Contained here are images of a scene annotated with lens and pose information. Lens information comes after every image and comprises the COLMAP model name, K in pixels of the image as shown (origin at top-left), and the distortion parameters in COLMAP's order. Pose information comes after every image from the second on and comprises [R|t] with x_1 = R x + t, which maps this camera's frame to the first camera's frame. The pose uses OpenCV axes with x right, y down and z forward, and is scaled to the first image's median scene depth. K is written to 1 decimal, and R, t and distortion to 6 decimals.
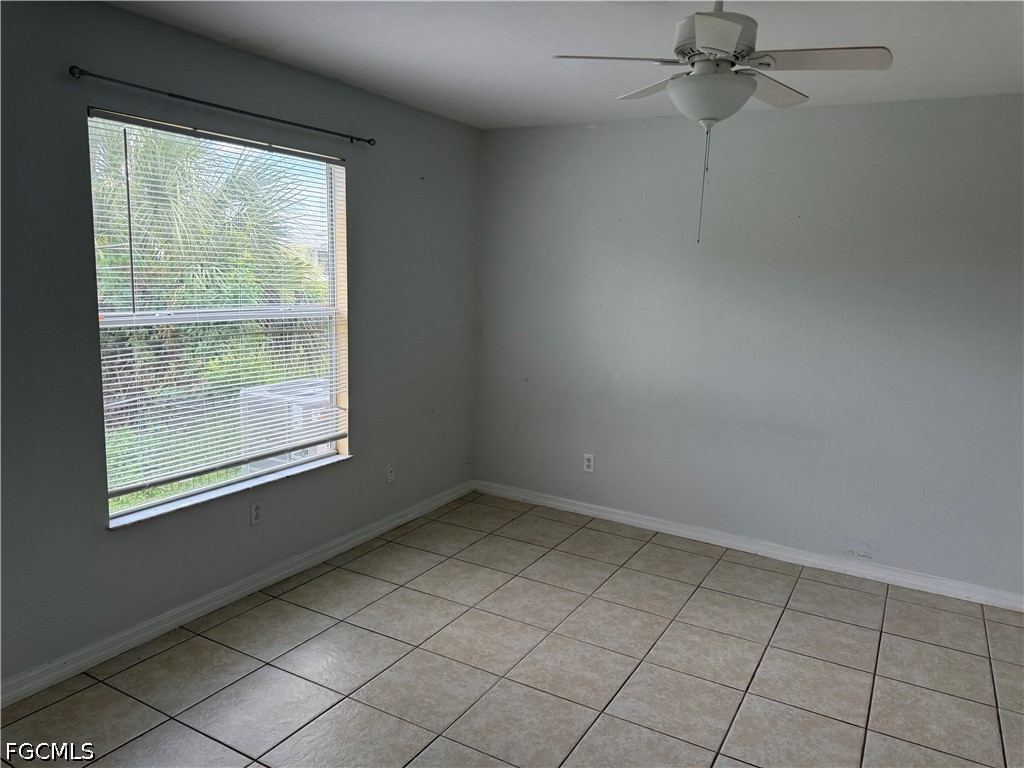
lens RADIAL K [[727.4, 0, 513.1], [0, 727.4, 389.2], [0, 0, 1]] dist [0.046602, -0.066166]
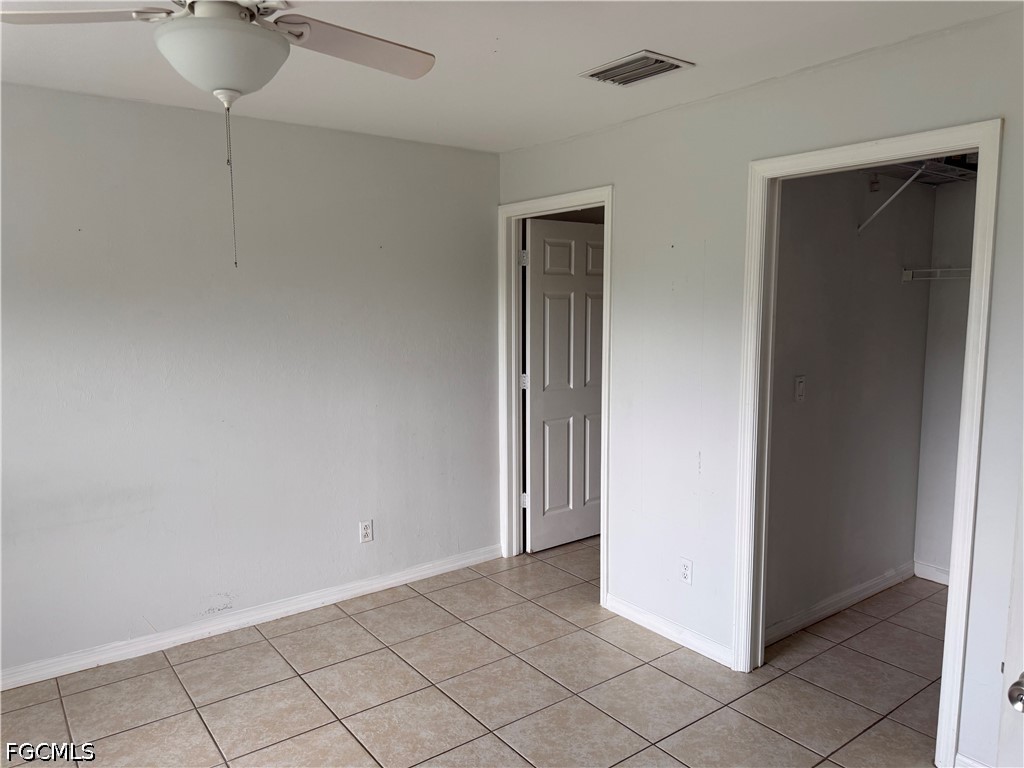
lens RADIAL K [[727.4, 0, 513.1], [0, 727.4, 389.2], [0, 0, 1]] dist [0.046602, -0.066166]
pose [[0.394664, -0.151995, 0.906167, -0.178195], [0.172995, 0.980877, 0.089182, -0.063785], [-0.902393, 0.121565, 0.413411, 0.301439]]
